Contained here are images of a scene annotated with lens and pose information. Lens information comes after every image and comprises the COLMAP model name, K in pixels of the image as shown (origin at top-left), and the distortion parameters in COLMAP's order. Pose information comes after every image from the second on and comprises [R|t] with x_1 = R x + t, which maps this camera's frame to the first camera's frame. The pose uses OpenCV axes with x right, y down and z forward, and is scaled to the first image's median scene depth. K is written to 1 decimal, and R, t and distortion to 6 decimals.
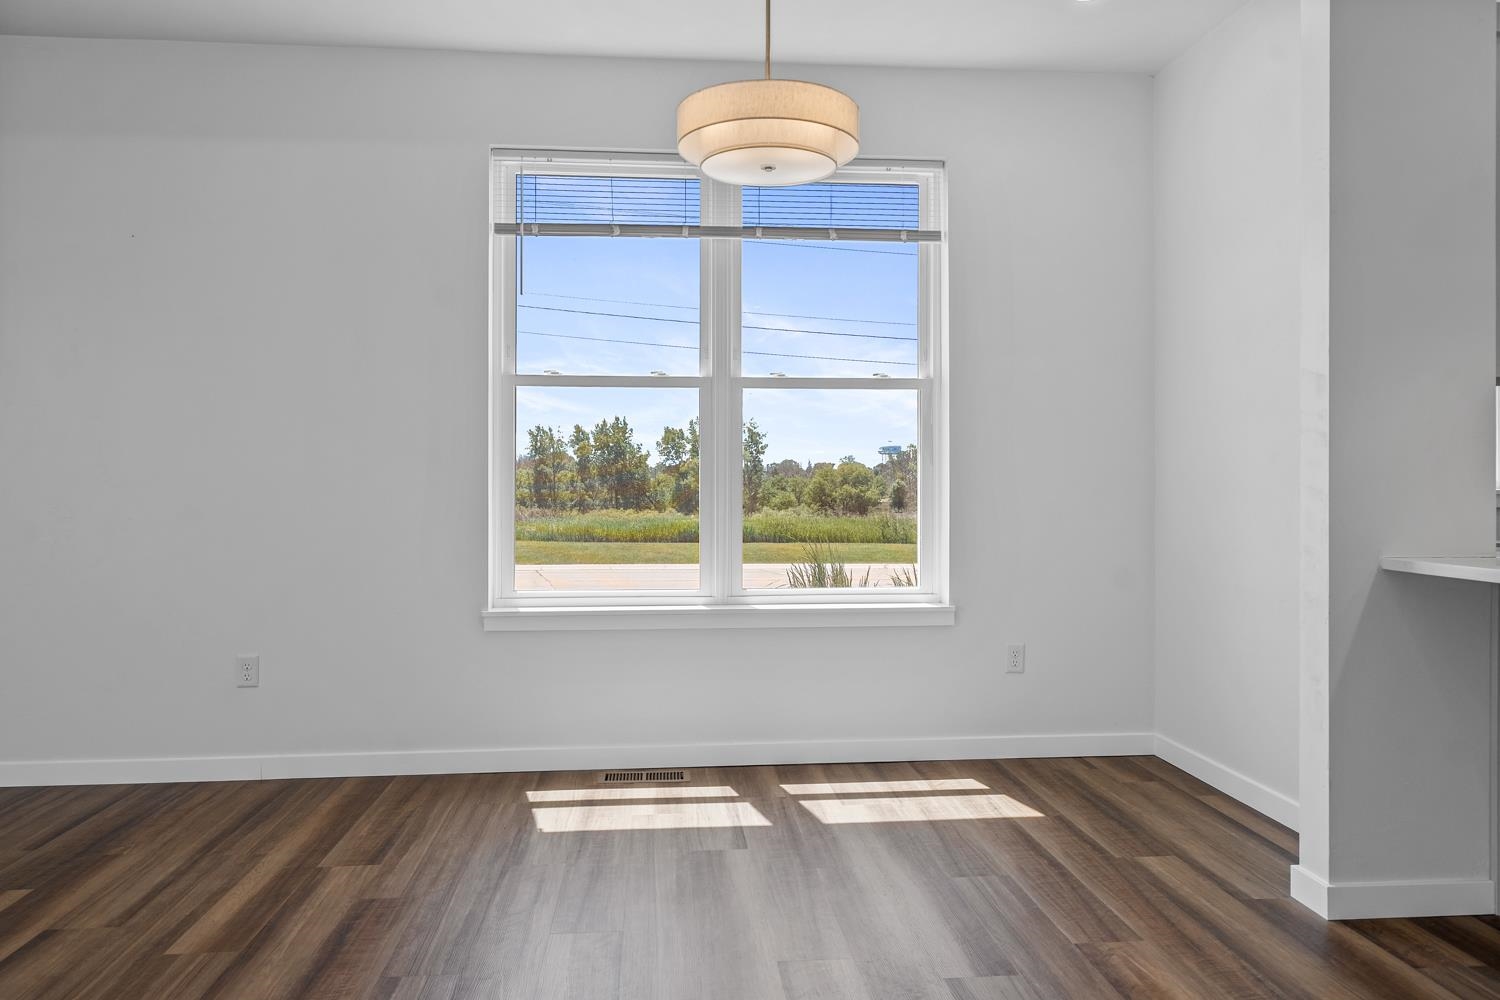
lens RADIAL K [[1004.8, 0, 748.2], [0, 1004.8, 480.8], [0, 0, 1]] dist [0.002854, -0.000221]
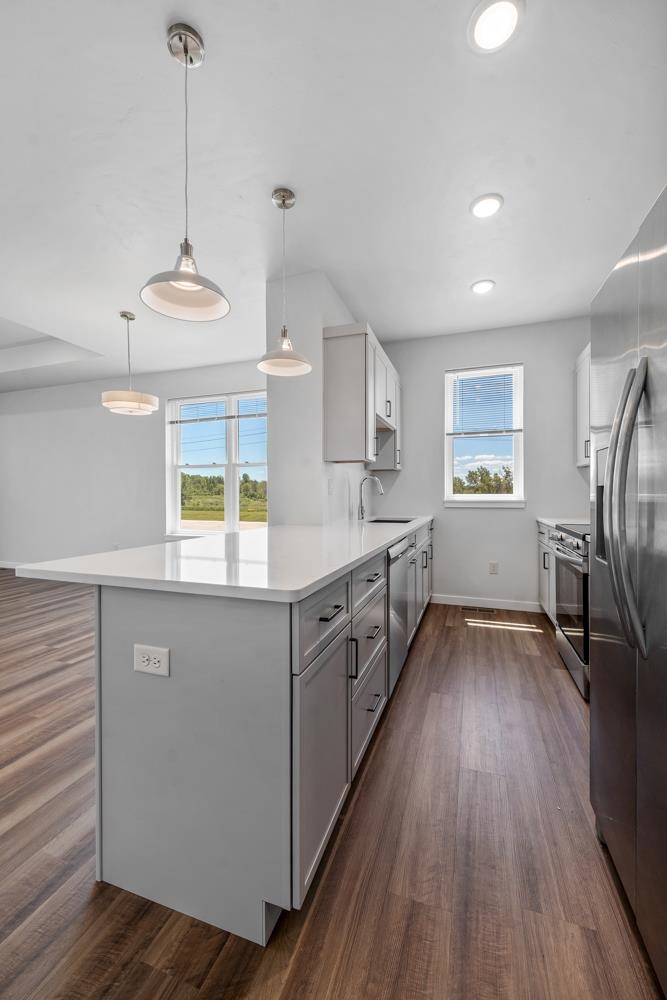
lens RADIAL K [[400.1, 0, 333.5], [0, 400.1, 496.2], [0, 0, 1]] dist [-0.000789, -0.000129]
pose [[0.908749, -0.000364, -0.417343, 1.009168], [0.004074, 0.999960, 0.007998, -0.012751], [0.417324, -0.008968, 0.908714, -0.007235]]
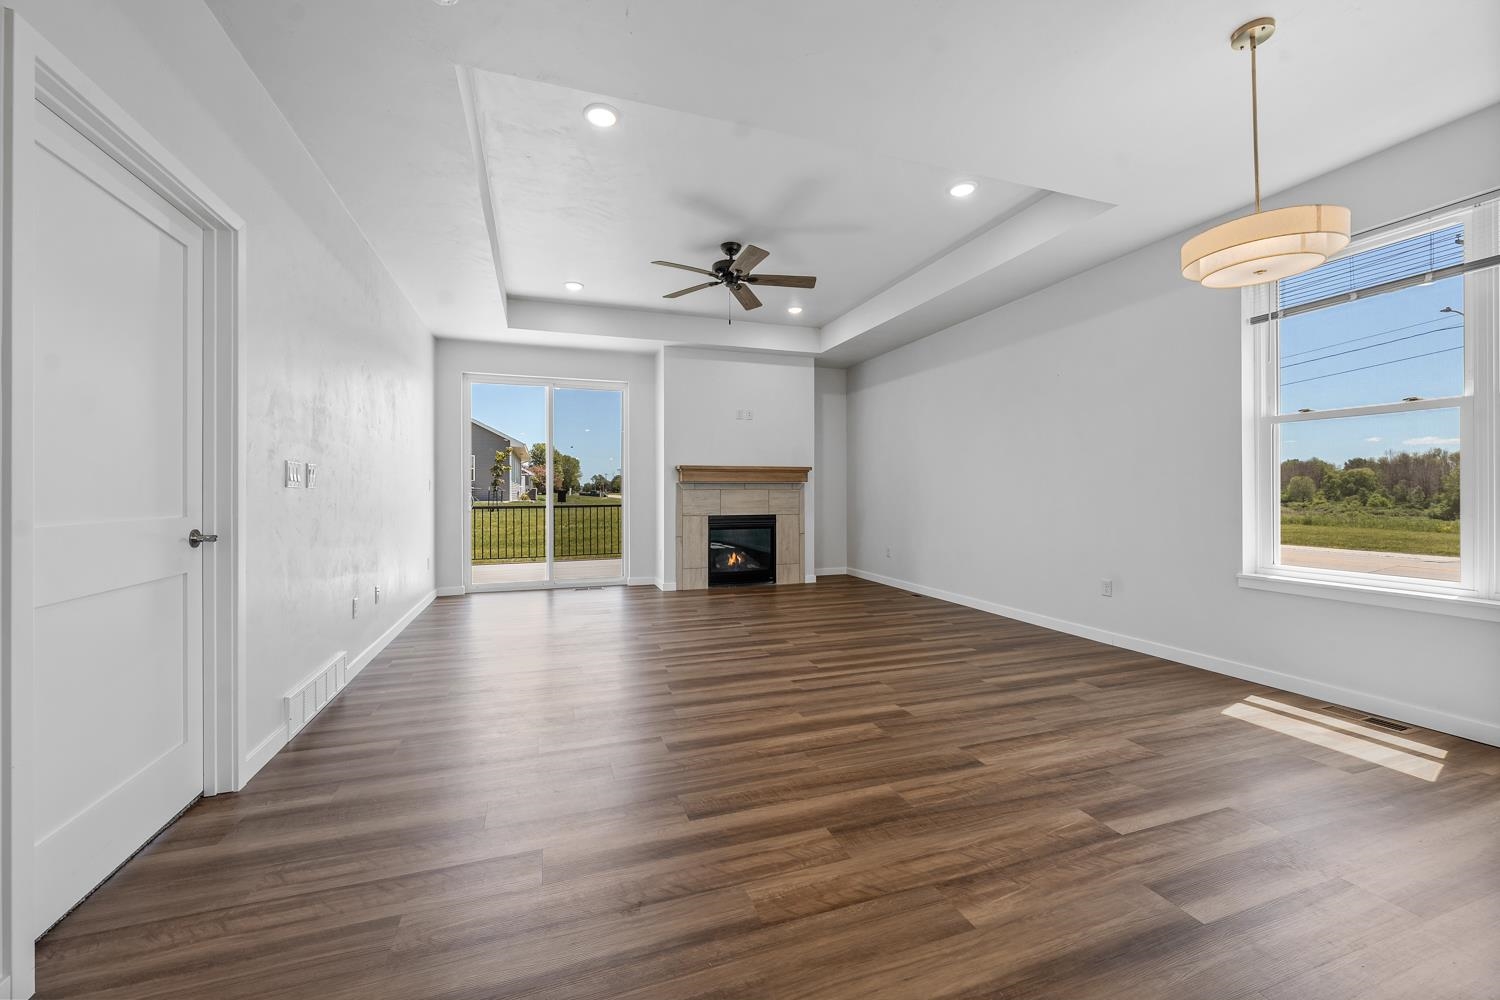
lens RADIAL K [[589.4, 0, 748.2], [0, 589.4, 491.8], [0, 0, 1]] dist [-0.000742, -0.000059]
pose [[0.240967, -0.001839, -0.970532, 0.521279], [0.006653, 0.999978, -0.000243, -0.000679], [0.970510, -0.006398, 0.240974, 0.064473]]
